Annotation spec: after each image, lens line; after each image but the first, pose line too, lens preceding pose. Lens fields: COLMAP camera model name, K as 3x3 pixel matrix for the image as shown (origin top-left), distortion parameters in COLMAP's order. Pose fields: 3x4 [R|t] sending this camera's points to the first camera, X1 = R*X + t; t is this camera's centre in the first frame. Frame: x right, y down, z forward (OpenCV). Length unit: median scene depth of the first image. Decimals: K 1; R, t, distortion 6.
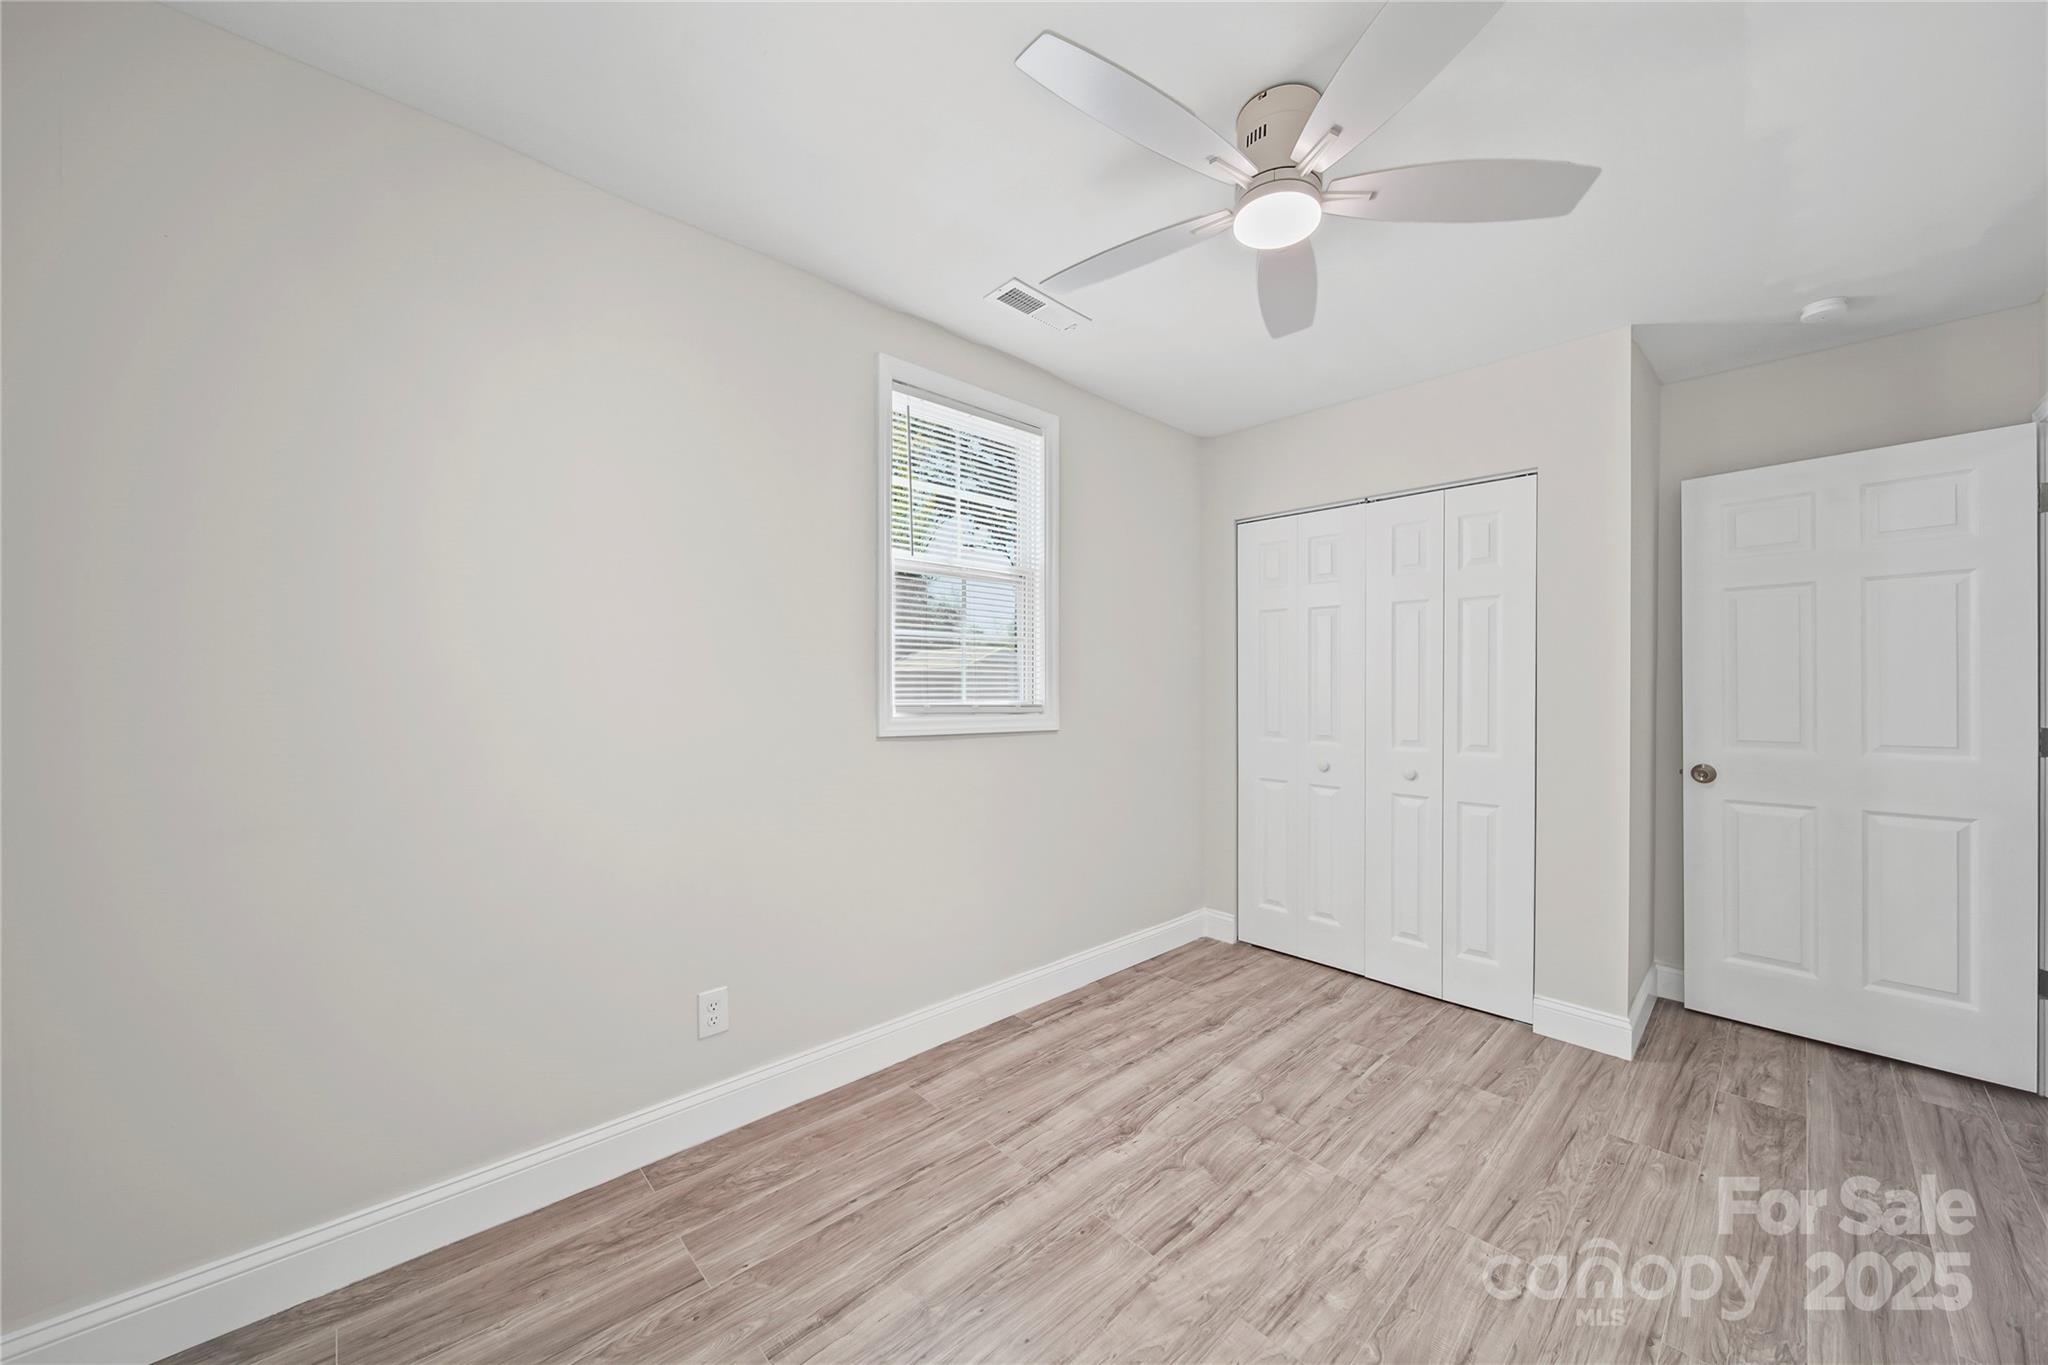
lens RADIAL K [[728.4, 0, 1024.3], [0, 728.4, 699.6], [0, 0, 1]] dist [-0.000489, -0.001459]
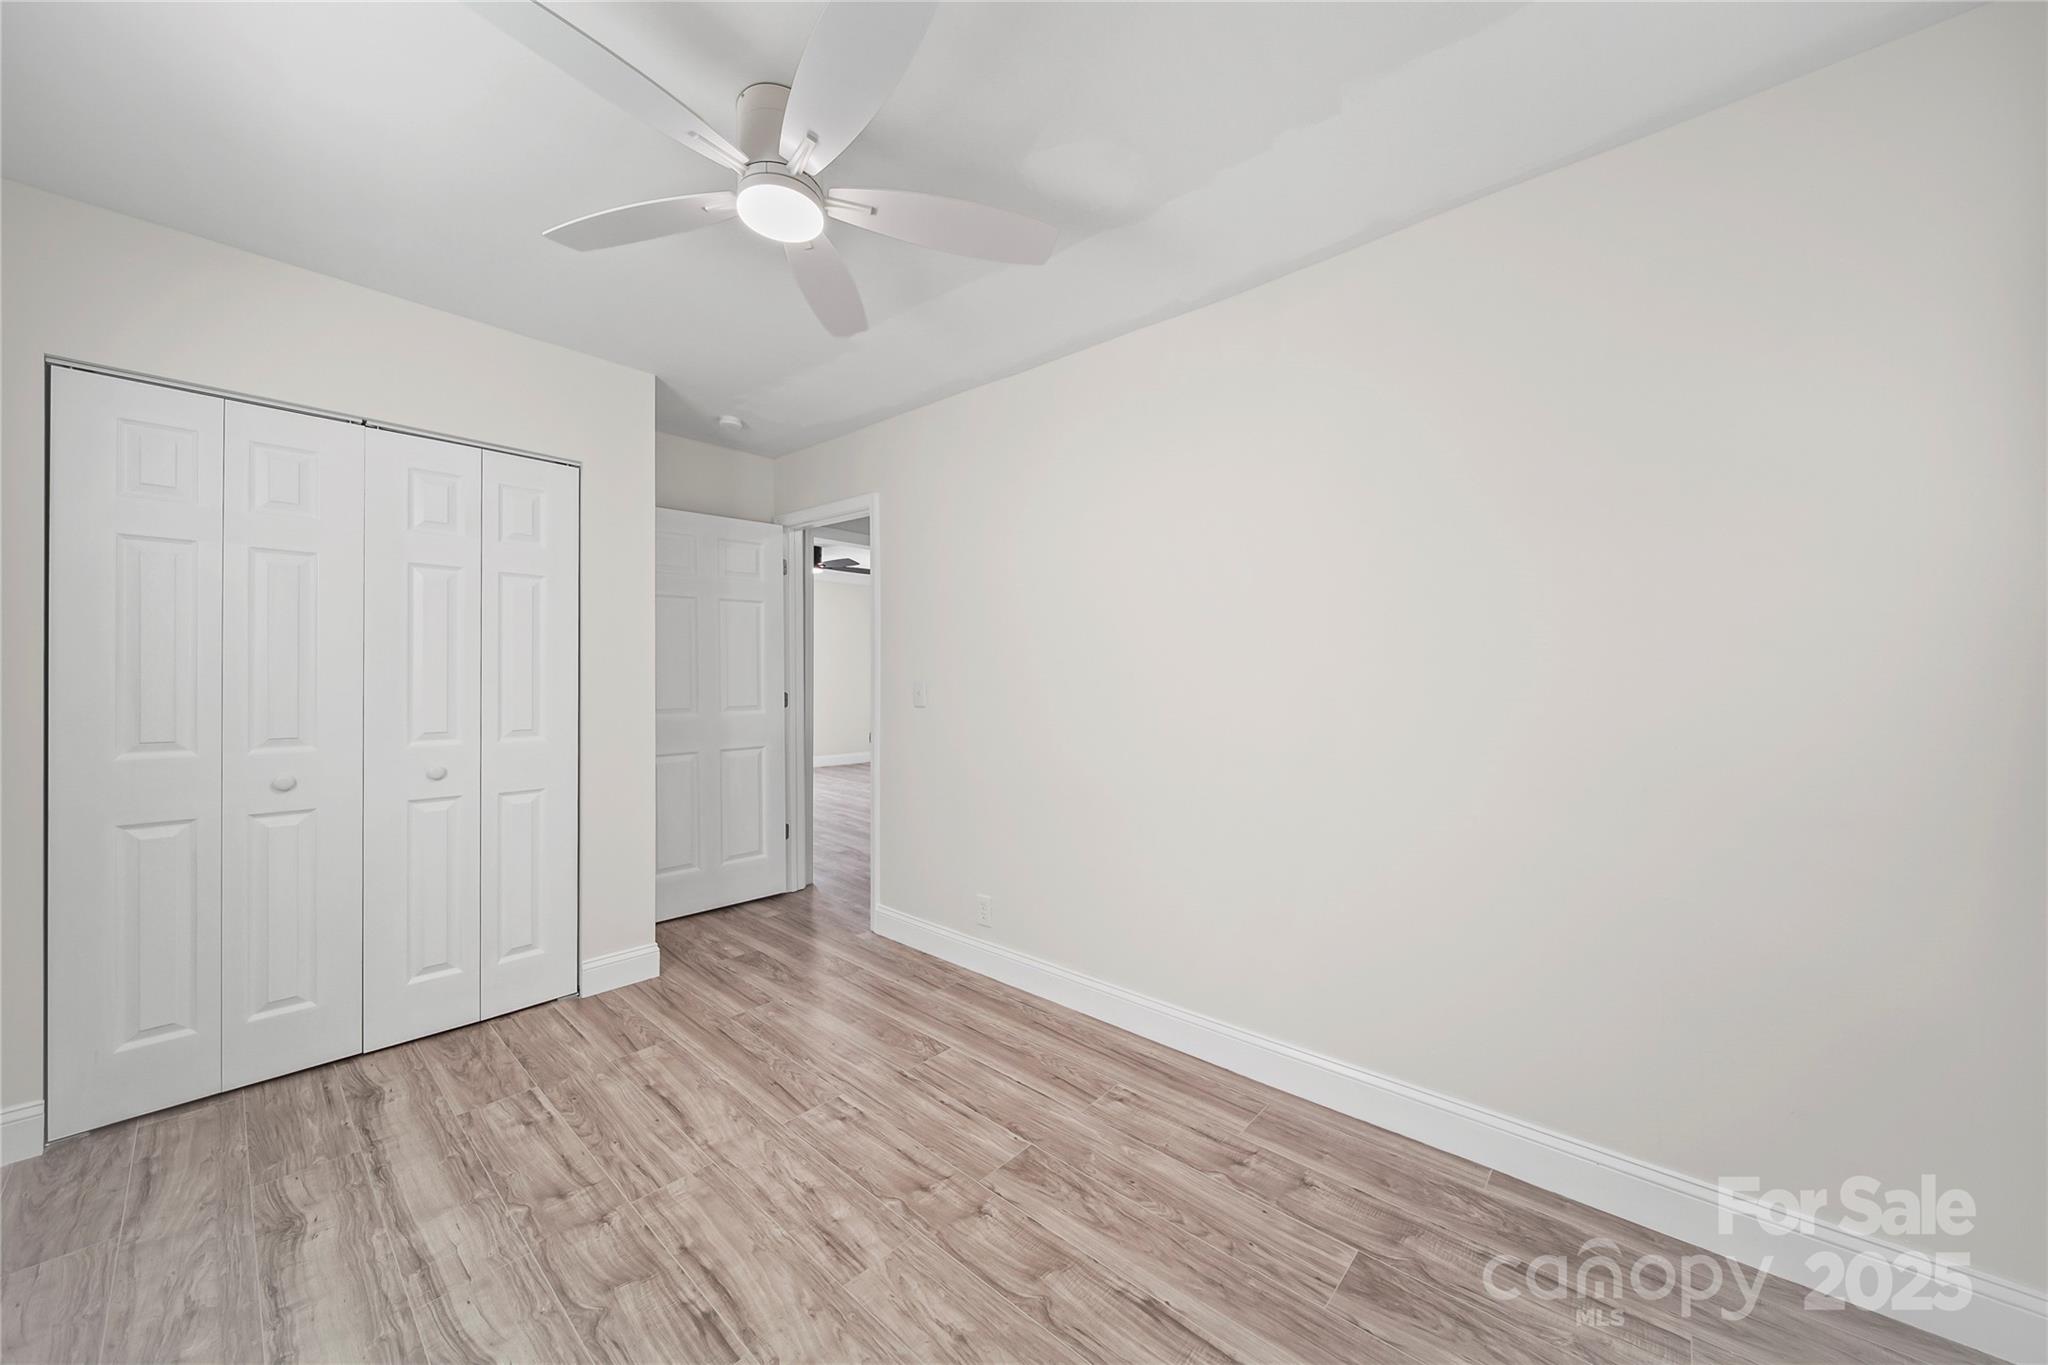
lens RADIAL K [[728.4, 0, 1037.0], [0, 728.4, 664.7], [0, 0, 1]] dist [-0.000489, -0.001459]
pose [[-0.096665, 0.007457, 0.995289, -0.489052], [0.011291, 0.999916, -0.006396, -0.011292], [-0.995253, 0.010619, -0.096741, 0.527183]]
